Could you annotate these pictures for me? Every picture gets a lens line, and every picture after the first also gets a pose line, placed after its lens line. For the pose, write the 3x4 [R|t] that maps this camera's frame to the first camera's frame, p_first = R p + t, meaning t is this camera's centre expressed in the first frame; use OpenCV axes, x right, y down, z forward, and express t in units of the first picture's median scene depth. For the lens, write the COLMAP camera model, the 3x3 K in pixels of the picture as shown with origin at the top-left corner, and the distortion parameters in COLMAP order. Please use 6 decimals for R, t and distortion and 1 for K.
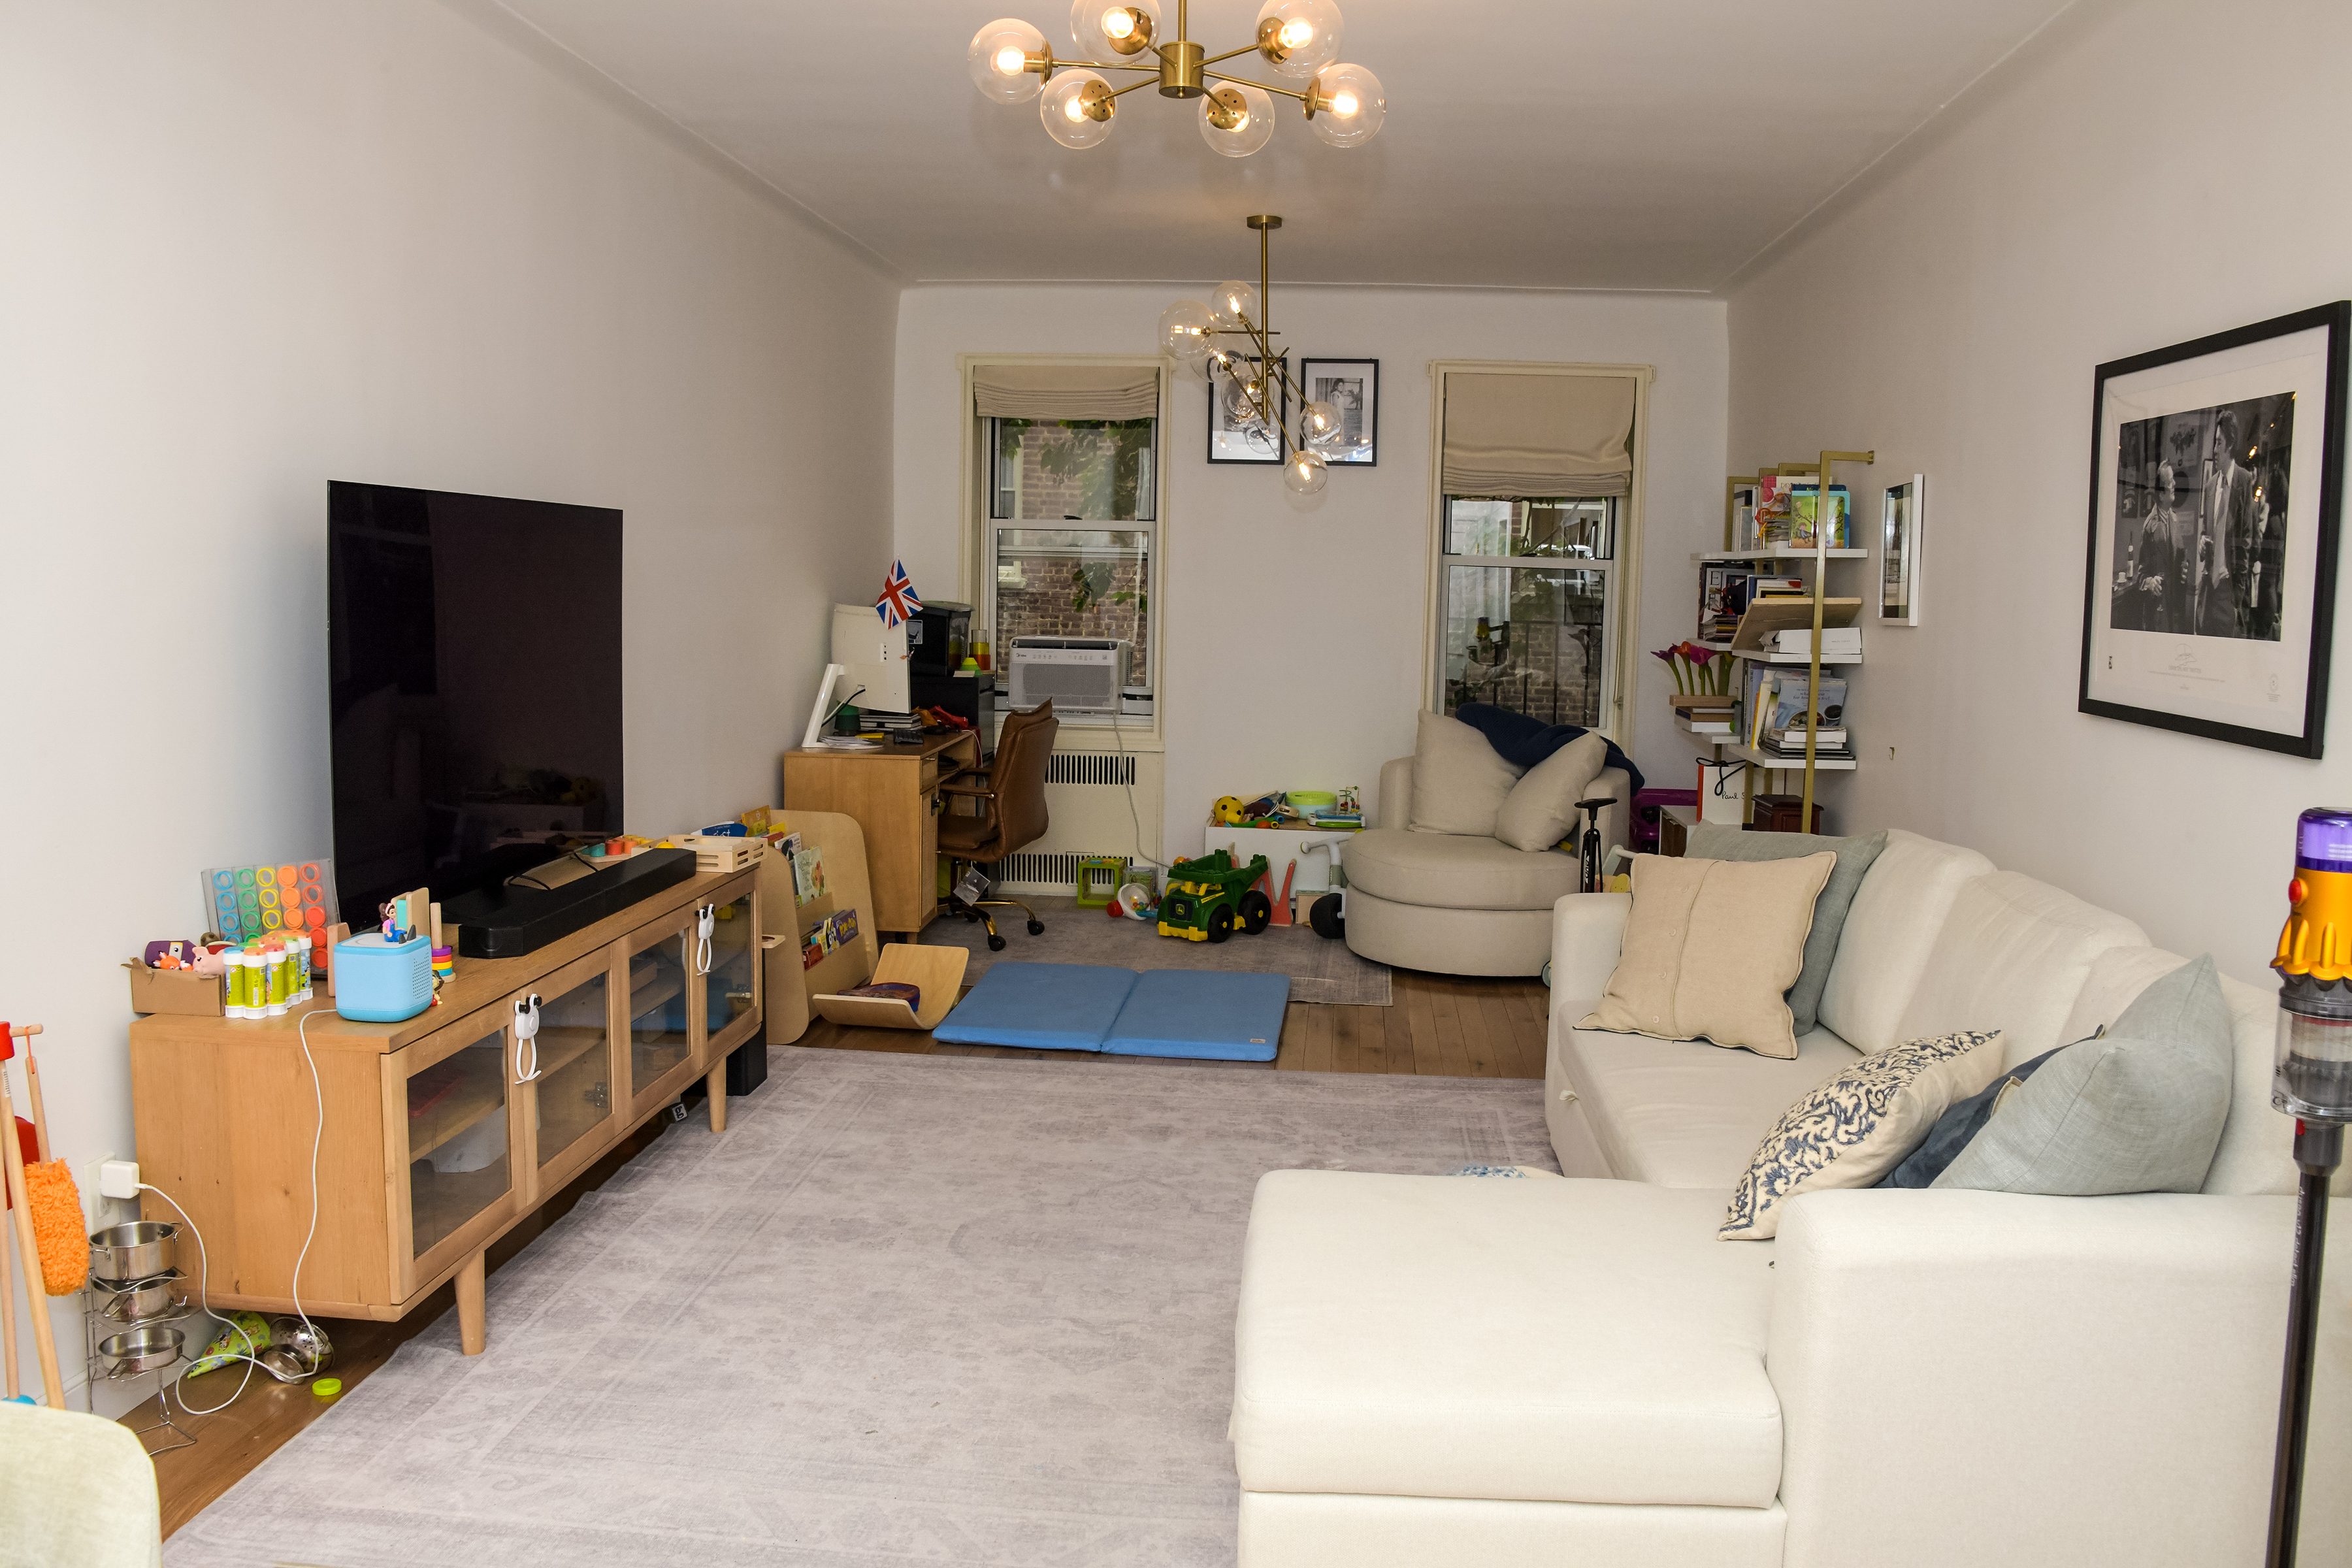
lens RADIAL K [[2131.7, 0, 1141.1], [0, 2131.7, 820.6], [0, 0, 1]] dist [-0.161403, 0.065647]
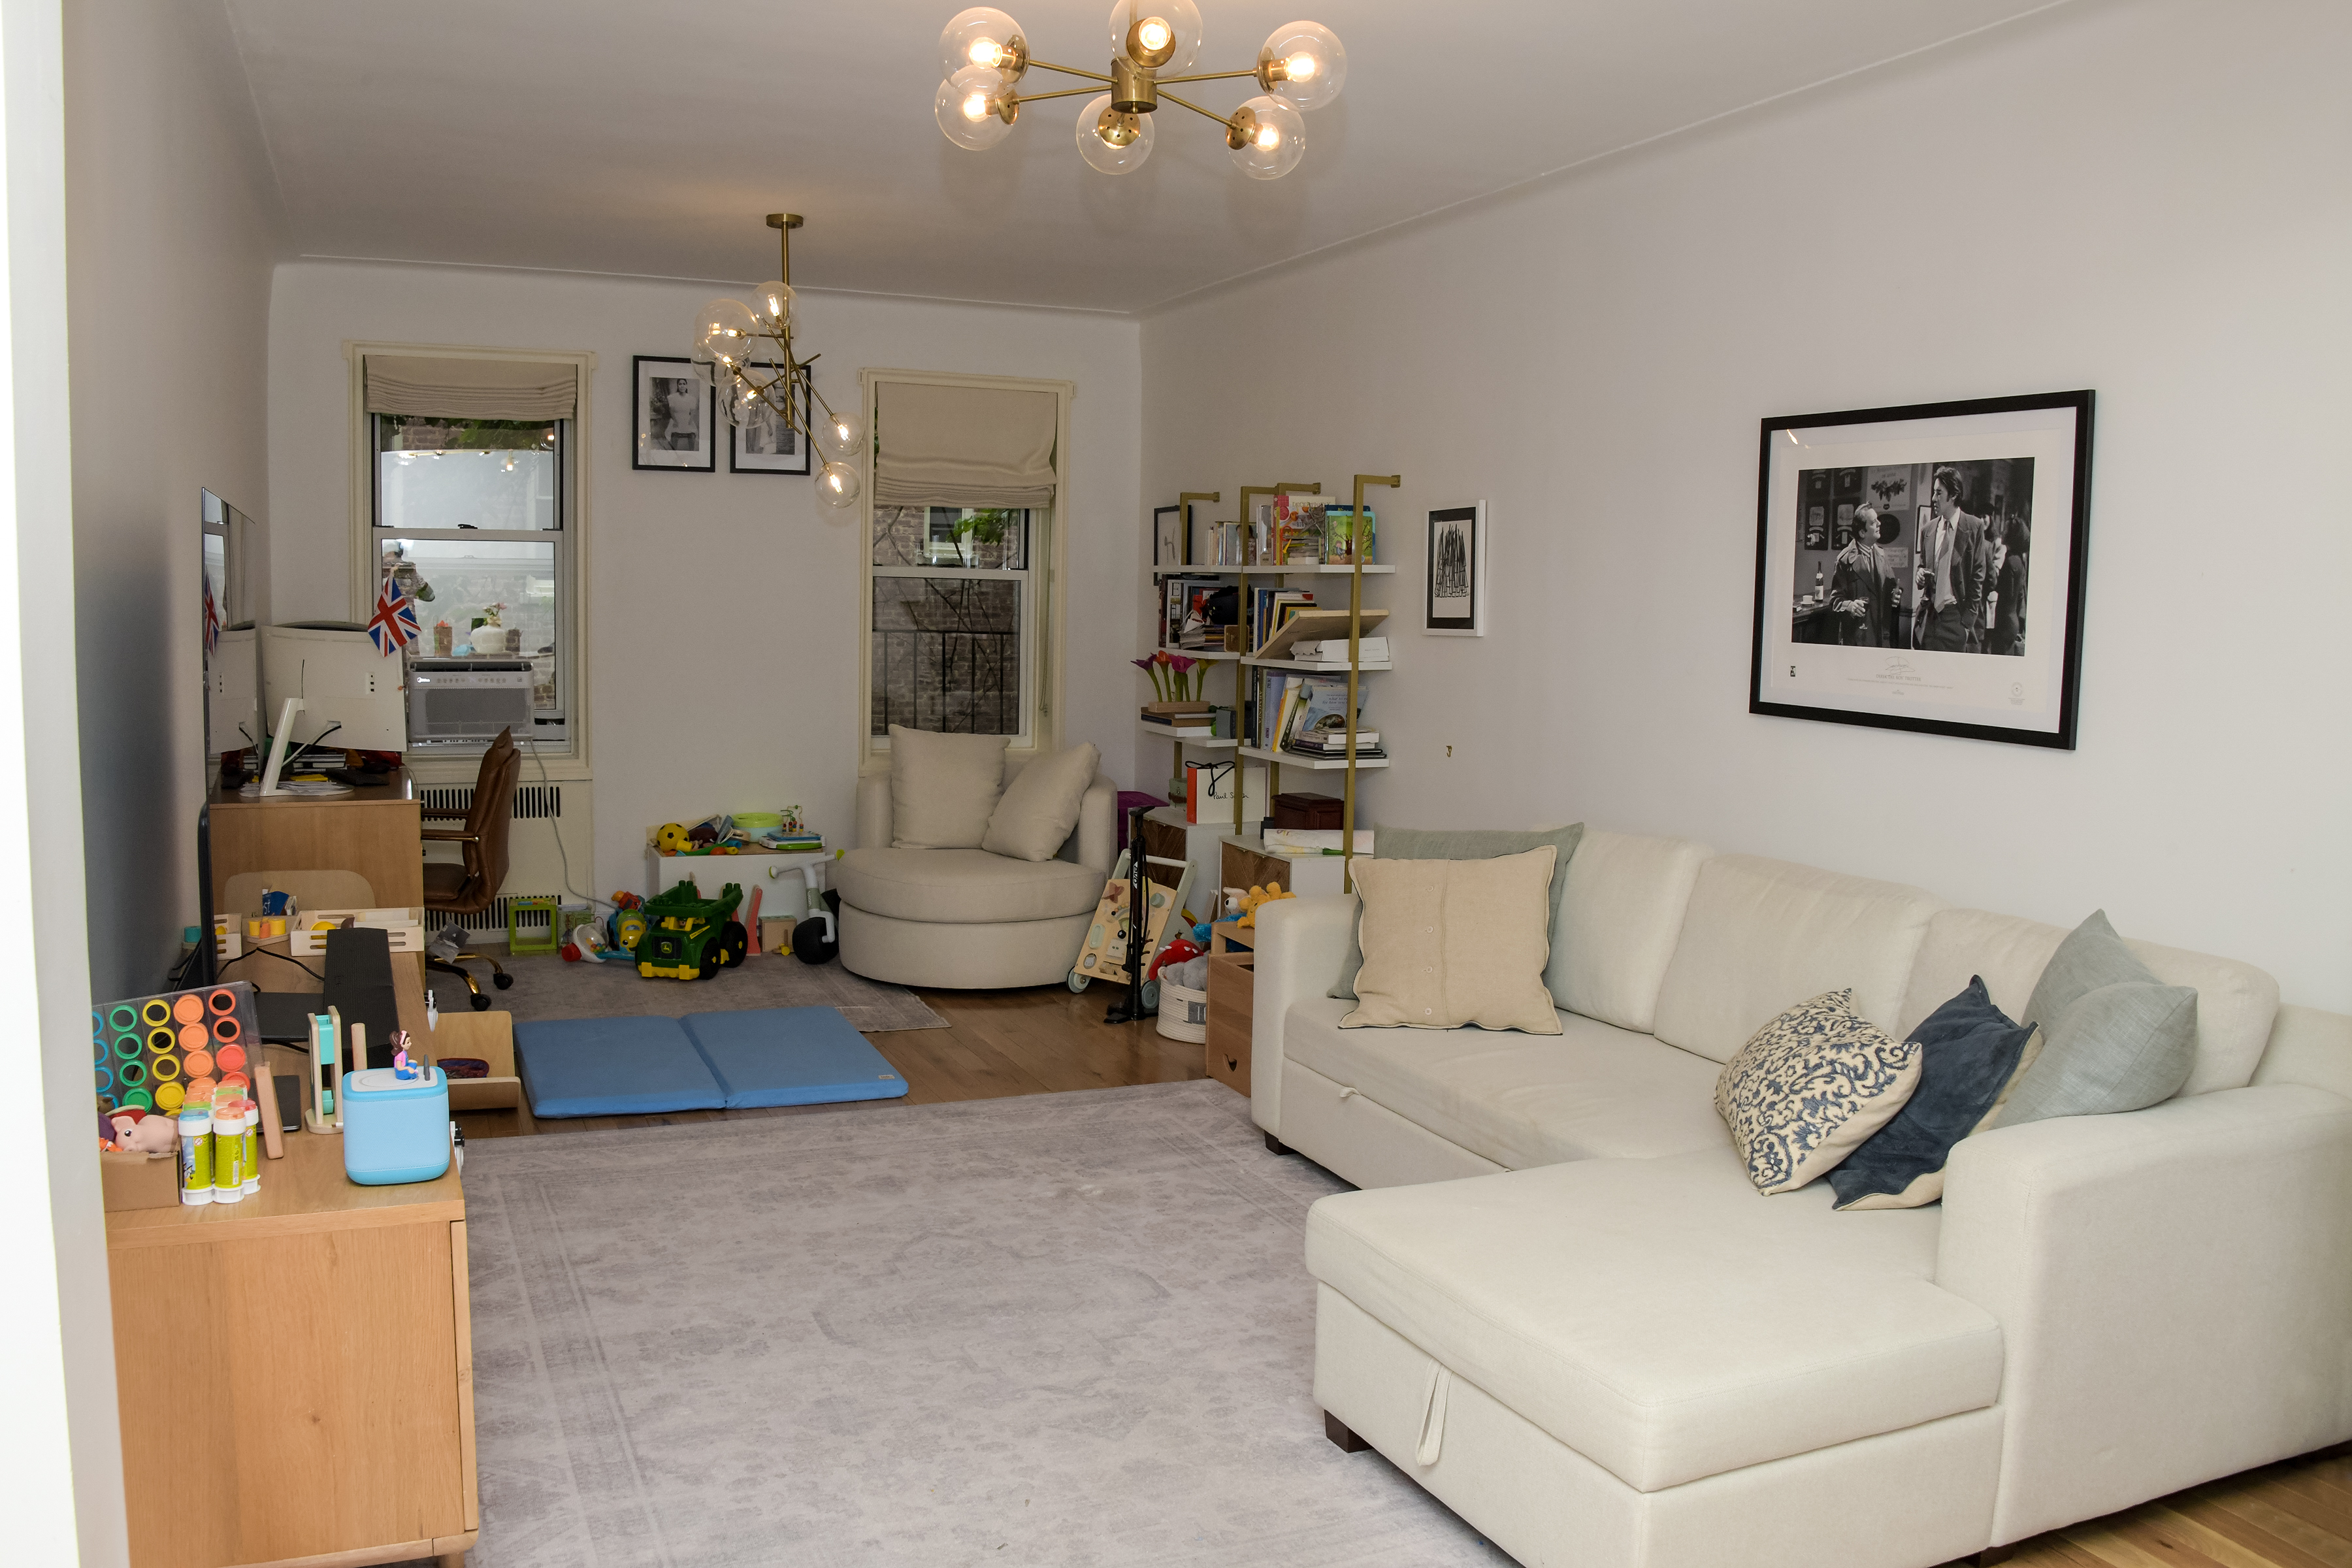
lens RADIAL K [[2131.7, 0, 1141.1], [0, 2131.7, 820.6], [0, 0, 1]] dist [-0.161403, 0.065647]
pose [[0.851525, -0.058212, 0.521073, -0.379998], [0.055390, 0.998244, 0.021003, -0.029257], [-0.521380, 0.010978, 0.853254, 0.131179]]
